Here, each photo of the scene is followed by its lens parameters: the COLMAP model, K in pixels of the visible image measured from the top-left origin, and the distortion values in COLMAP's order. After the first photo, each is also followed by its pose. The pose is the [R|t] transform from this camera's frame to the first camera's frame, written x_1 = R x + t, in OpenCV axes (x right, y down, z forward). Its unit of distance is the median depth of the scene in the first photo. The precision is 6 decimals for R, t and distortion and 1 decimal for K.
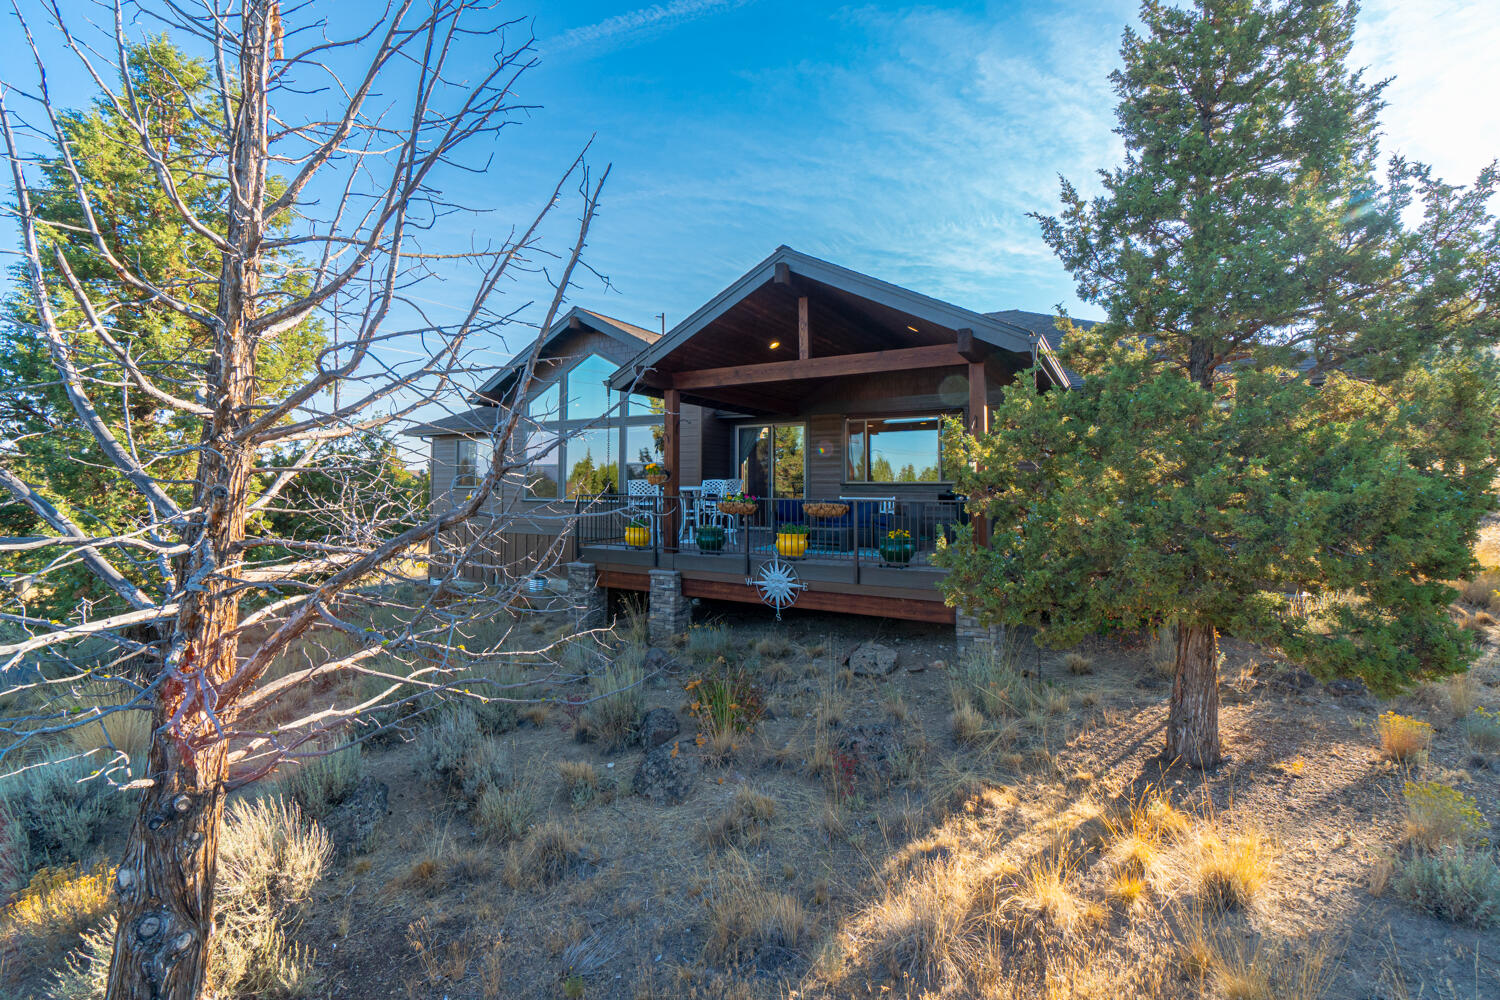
lens RADIAL K [[659.2, 0, 743.3], [0, 659.2, 494.4], [0, 0, 1]] dist [-0.012719, 0.004612]
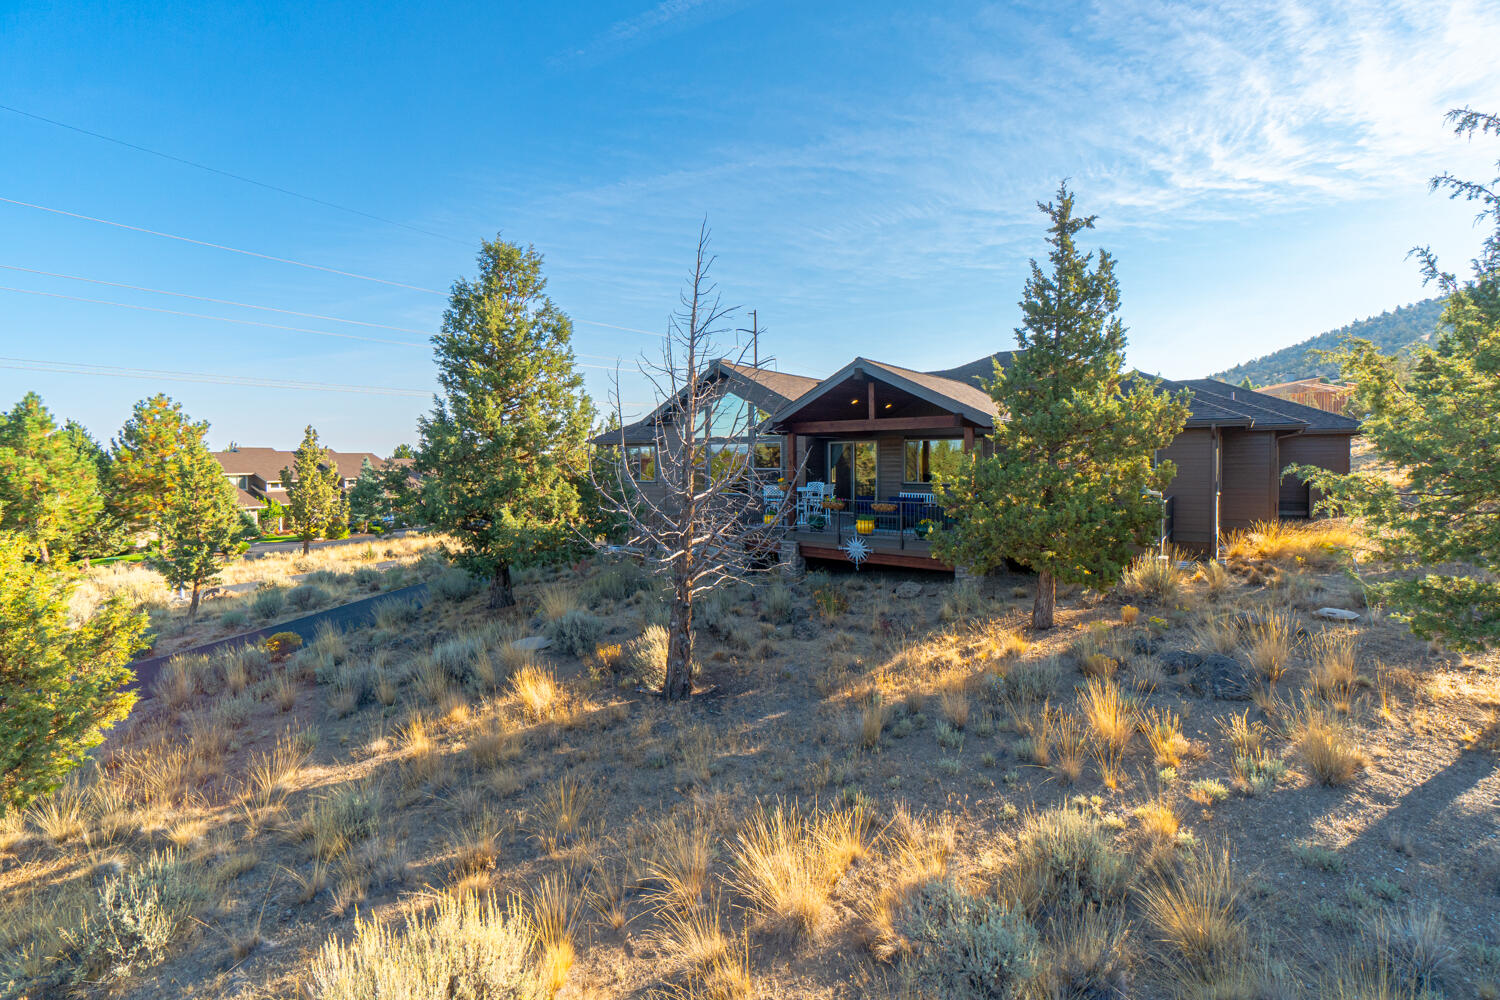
lens RADIAL K [[661.7, 0, 733.1], [0, 661.7, 511.4], [0, 0, 1]] dist [0.014969, 0.000555]
pose [[0.988930, -0.001646, -0.148376, -0.011522], [0.012322, 0.997396, 0.071065, -0.084724], [0.147873, -0.072106, 0.986374, -0.703914]]
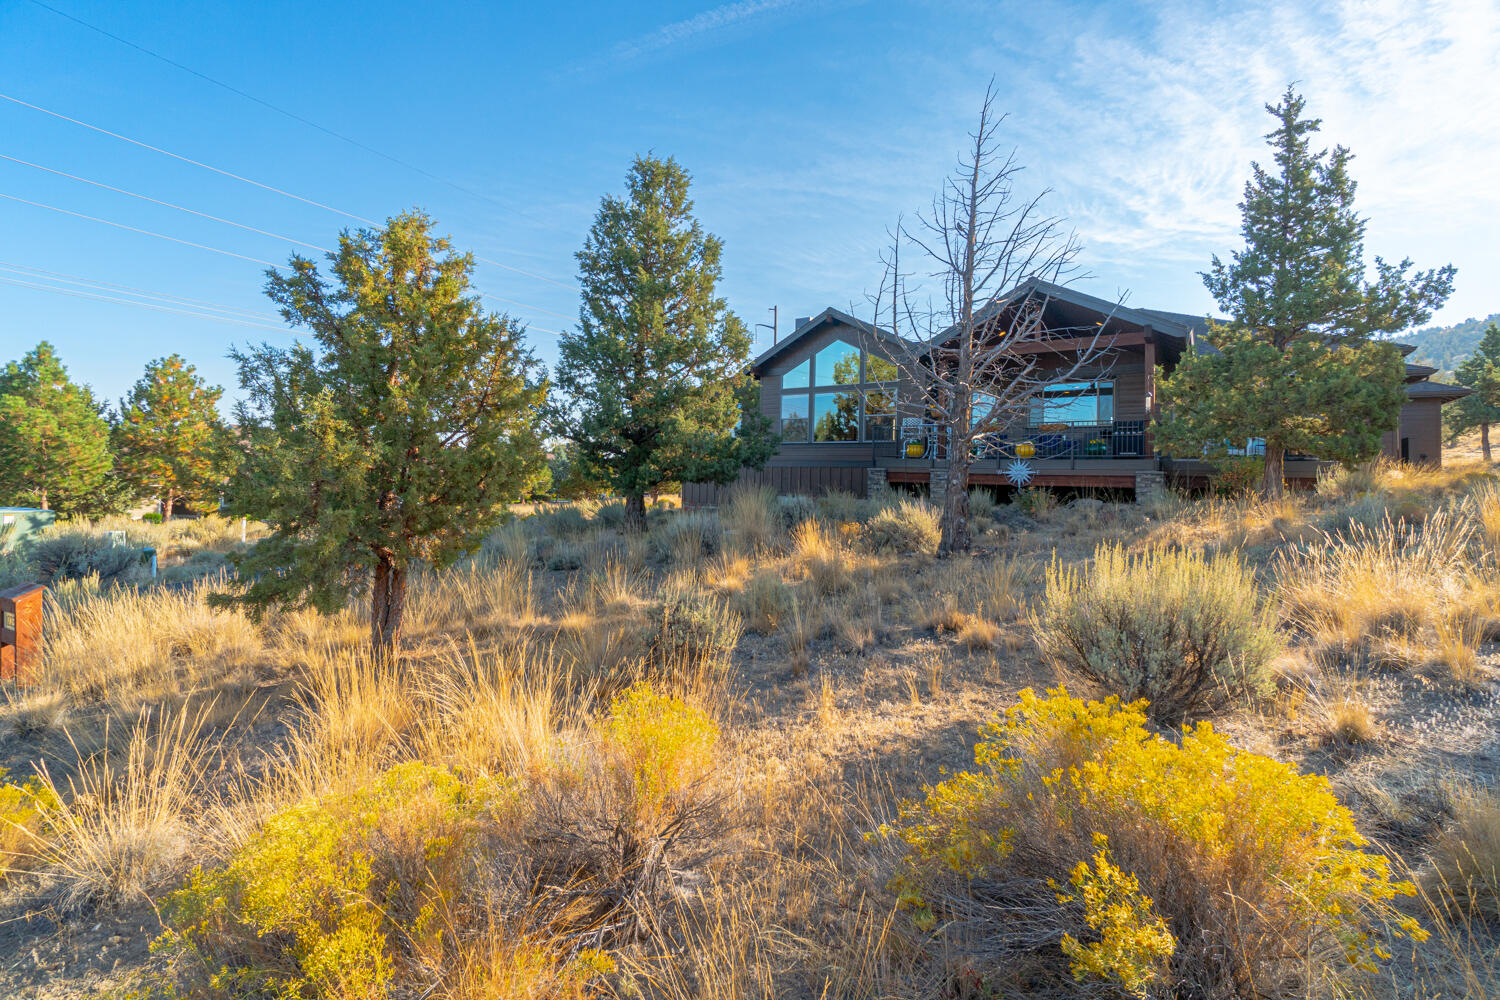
lens RADIAL K [[670.4, 0, 741.6], [0, 670.4, 507.0], [0, 0, 1]] dist [0.007729, -0.000853]
pose [[0.996128, 0.019885, -0.085632, -0.477273], [-0.017707, 0.999502, 0.026129, 0.176565], [0.086109, -0.024511, 0.995984, -0.759503]]
